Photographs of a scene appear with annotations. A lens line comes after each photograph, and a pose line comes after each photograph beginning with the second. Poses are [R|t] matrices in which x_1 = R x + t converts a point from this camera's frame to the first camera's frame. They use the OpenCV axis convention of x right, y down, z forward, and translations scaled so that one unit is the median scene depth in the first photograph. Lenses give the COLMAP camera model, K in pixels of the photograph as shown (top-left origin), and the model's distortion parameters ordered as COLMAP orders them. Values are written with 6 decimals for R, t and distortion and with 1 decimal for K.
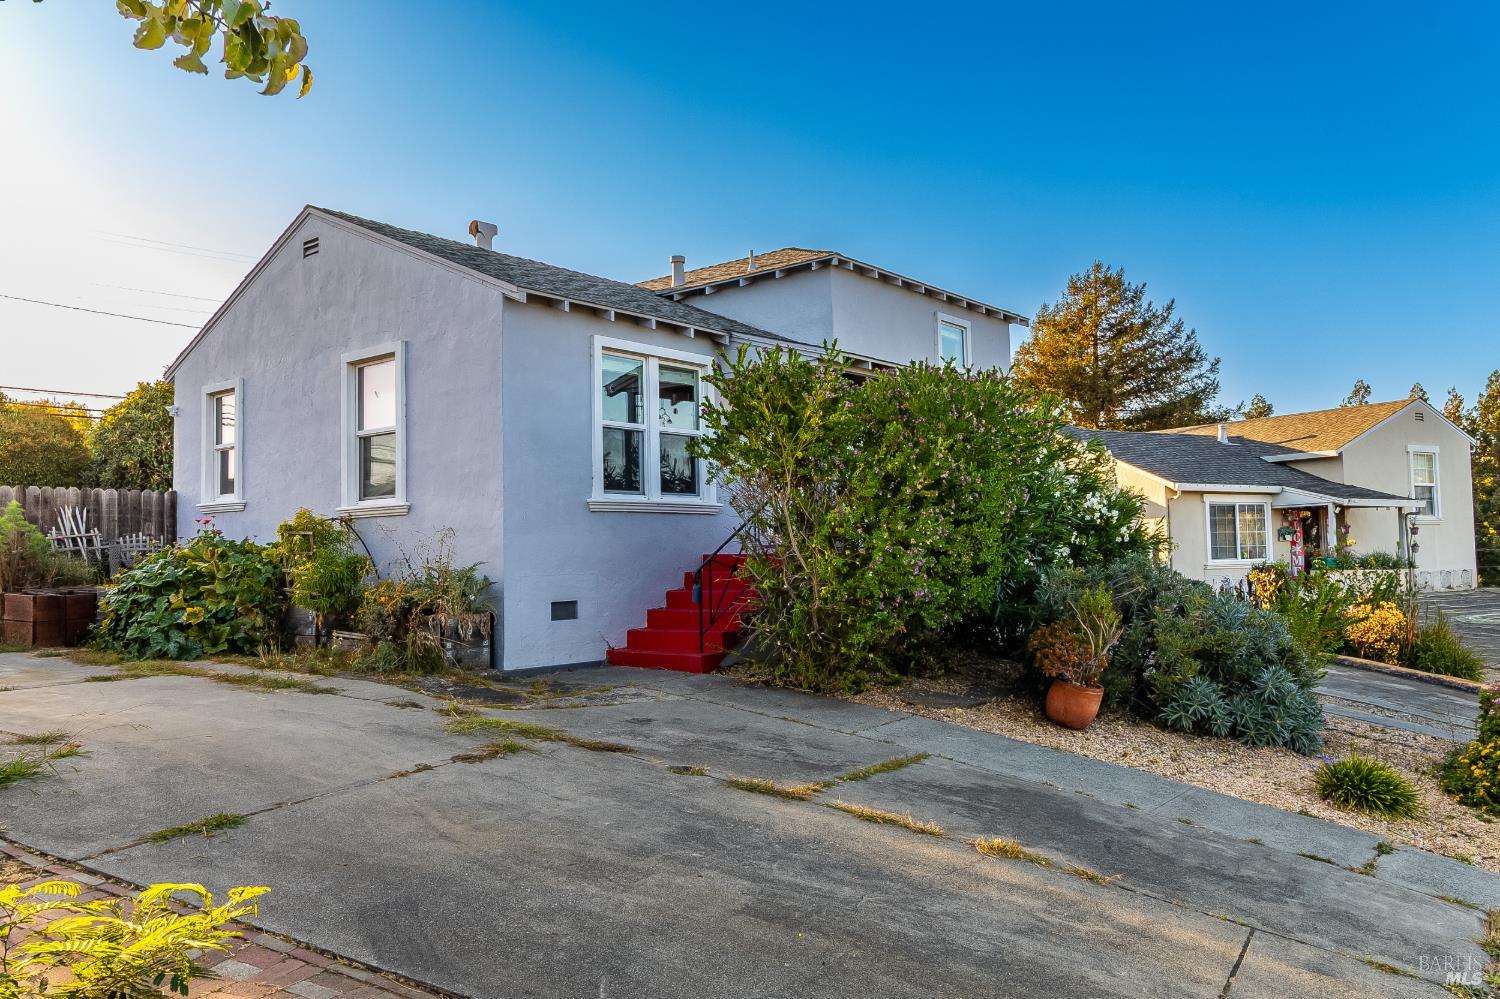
lens RADIAL K [[1182.1, 0, 750.0], [0, 1182.1, 499.5], [0, 0, 1]] dist [0.000285, 0.003038]
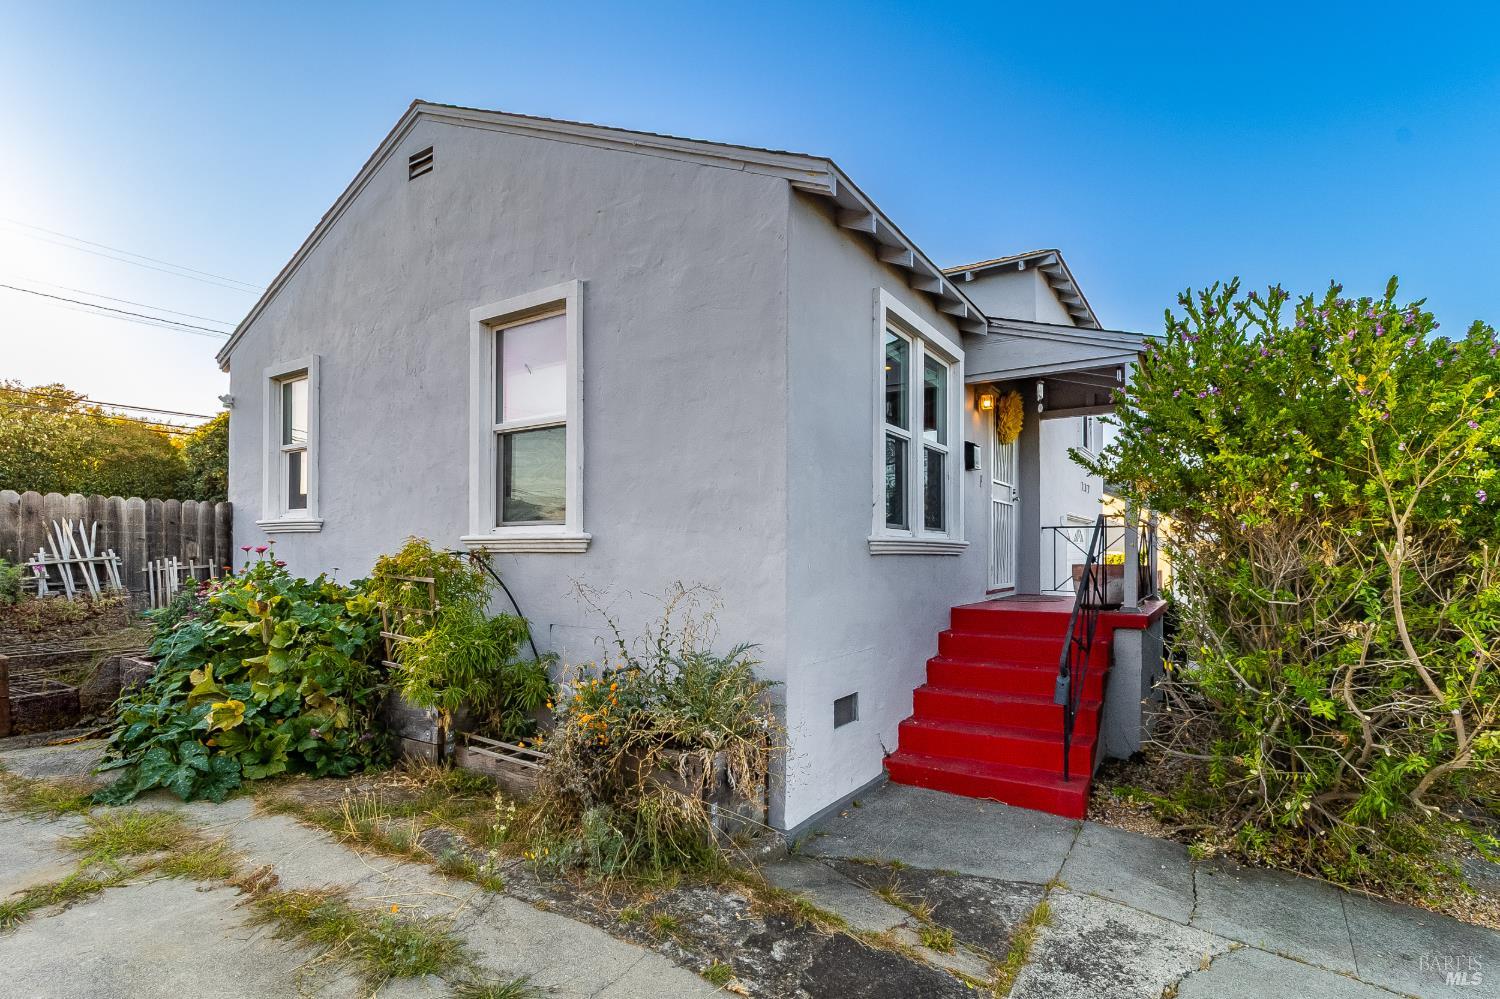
lens RADIAL K [[731.3, 0, 752.8], [0, 731.3, 553.8], [0, 0, 1]] dist [-0.002864, -0.000979]
pose [[0.992488, 0.022754, 0.120204, -0.233115], [-0.028685, 0.998443, 0.047848, -0.007722], [-0.118928, -0.050937, 0.991596, 0.559972]]
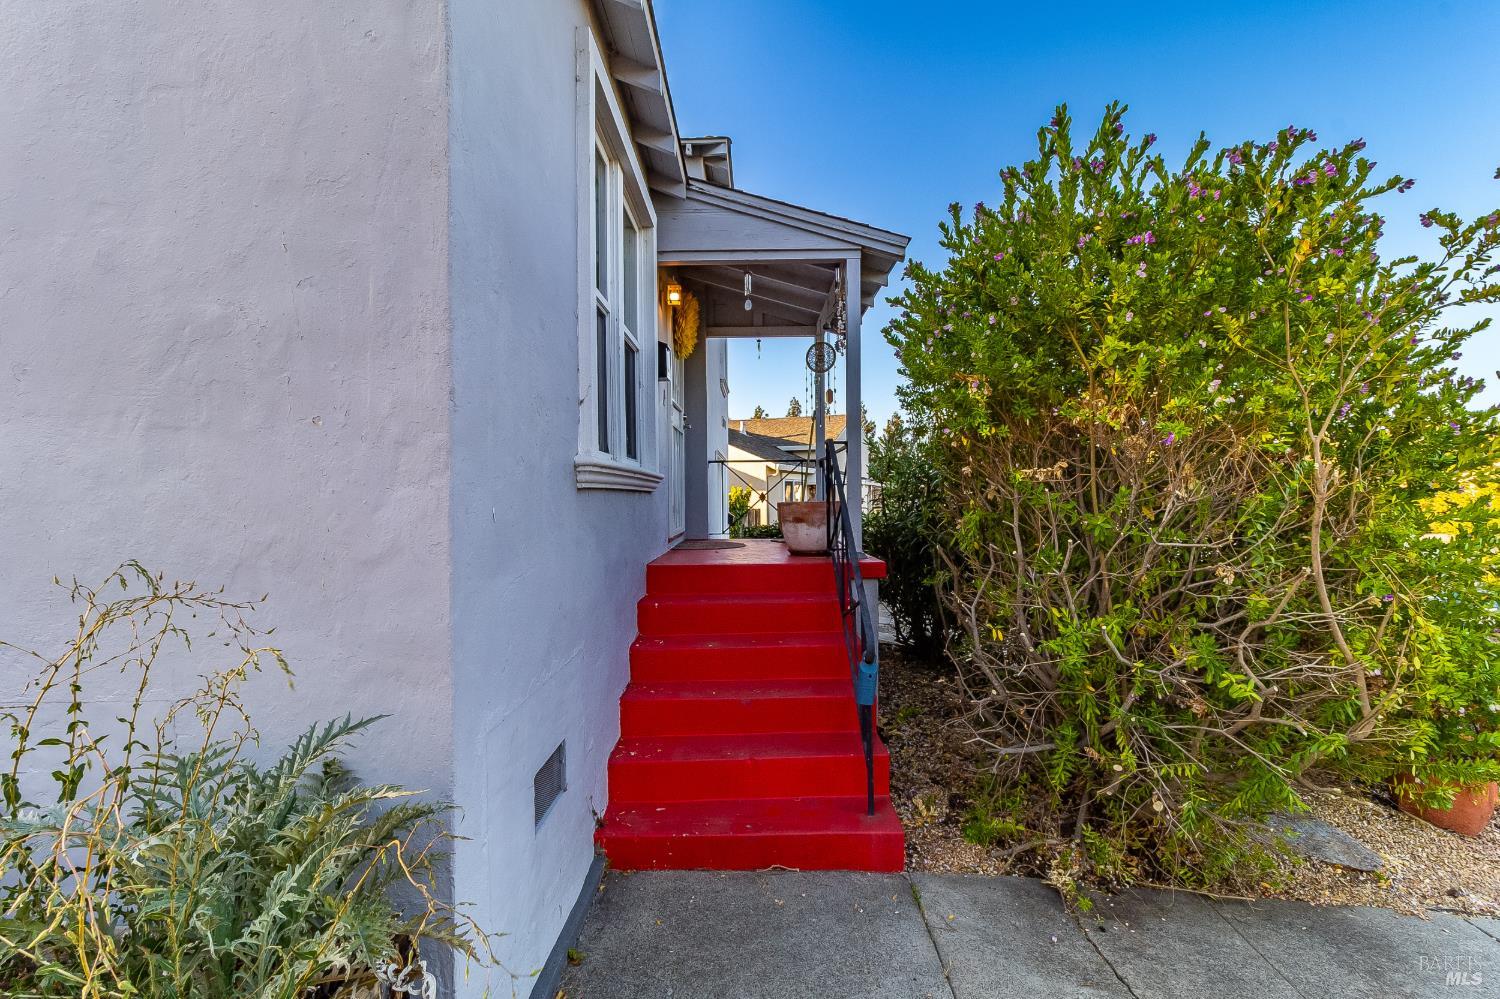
lens RADIAL K [[707.8, 0, 752.9], [0, 707.8, 495.4], [0, 0, 1]] dist [-0.003624, -0.001564]
pose [[0.771861, 0.013035, 0.635658, -0.219548], [-0.036882, 0.999024, 0.024299, 0.004084], [-0.634721, -0.042200, 0.771588, 0.736605]]
